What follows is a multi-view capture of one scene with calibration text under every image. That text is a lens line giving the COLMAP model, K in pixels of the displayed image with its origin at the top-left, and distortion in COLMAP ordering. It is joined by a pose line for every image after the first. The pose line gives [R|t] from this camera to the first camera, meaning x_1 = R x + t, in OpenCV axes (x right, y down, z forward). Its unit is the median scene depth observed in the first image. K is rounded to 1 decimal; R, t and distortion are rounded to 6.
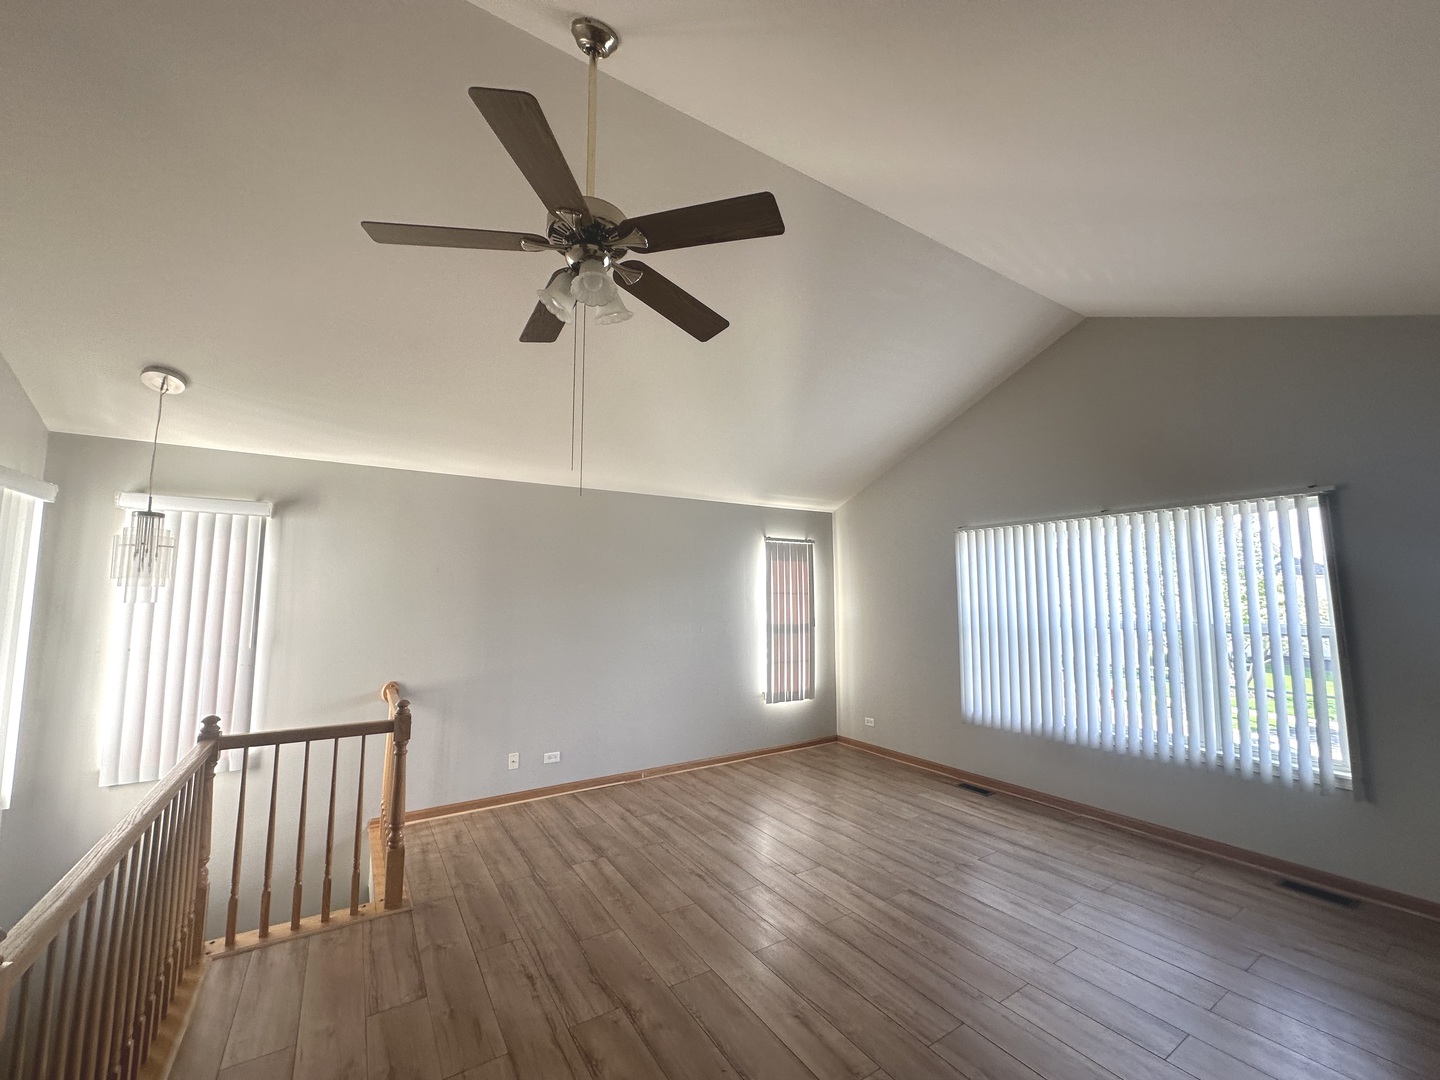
lens RADIAL K [[578.4, 0, 730.3], [0, 578.4, 536.1], [0, 0, 1]] dist [0.007130, 0.000084]
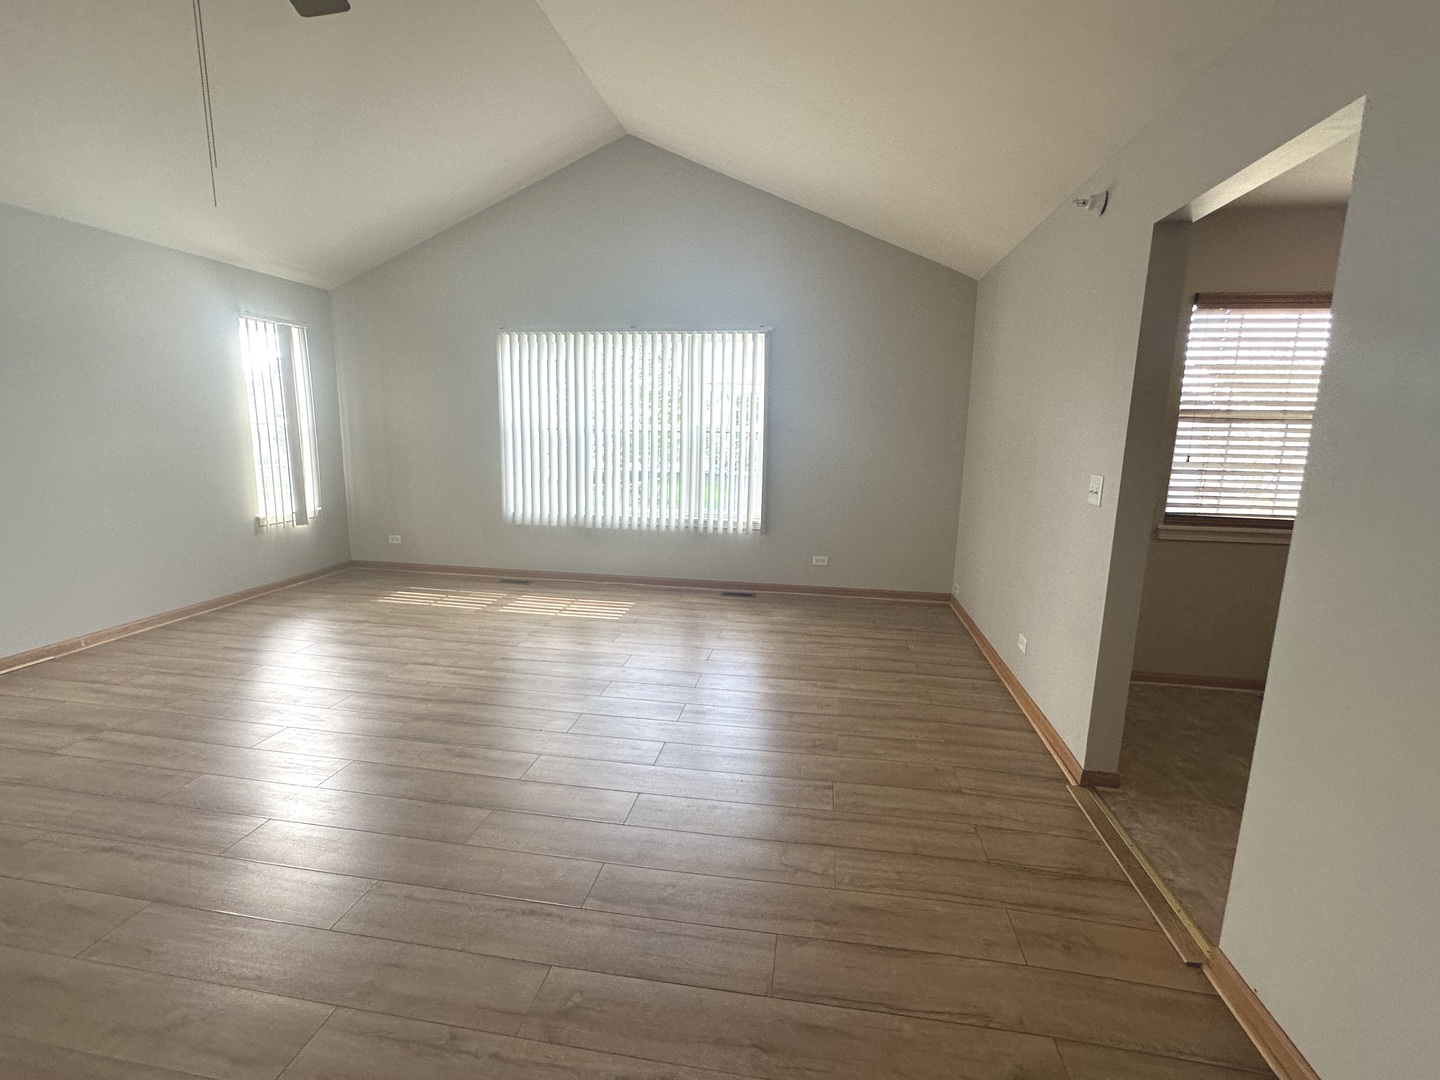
lens RADIAL K [[655.0, 0, 714.5], [0, 655.0, 538.3], [0, 0, 1]] dist [0.005625, 0.000069]
pose [[0.690860, -0.116163, 0.713596, -0.226727], [-0.094204, 0.964131, 0.248149, 0.021988], [-0.716825, -0.238660, 0.655136, -0.063609]]
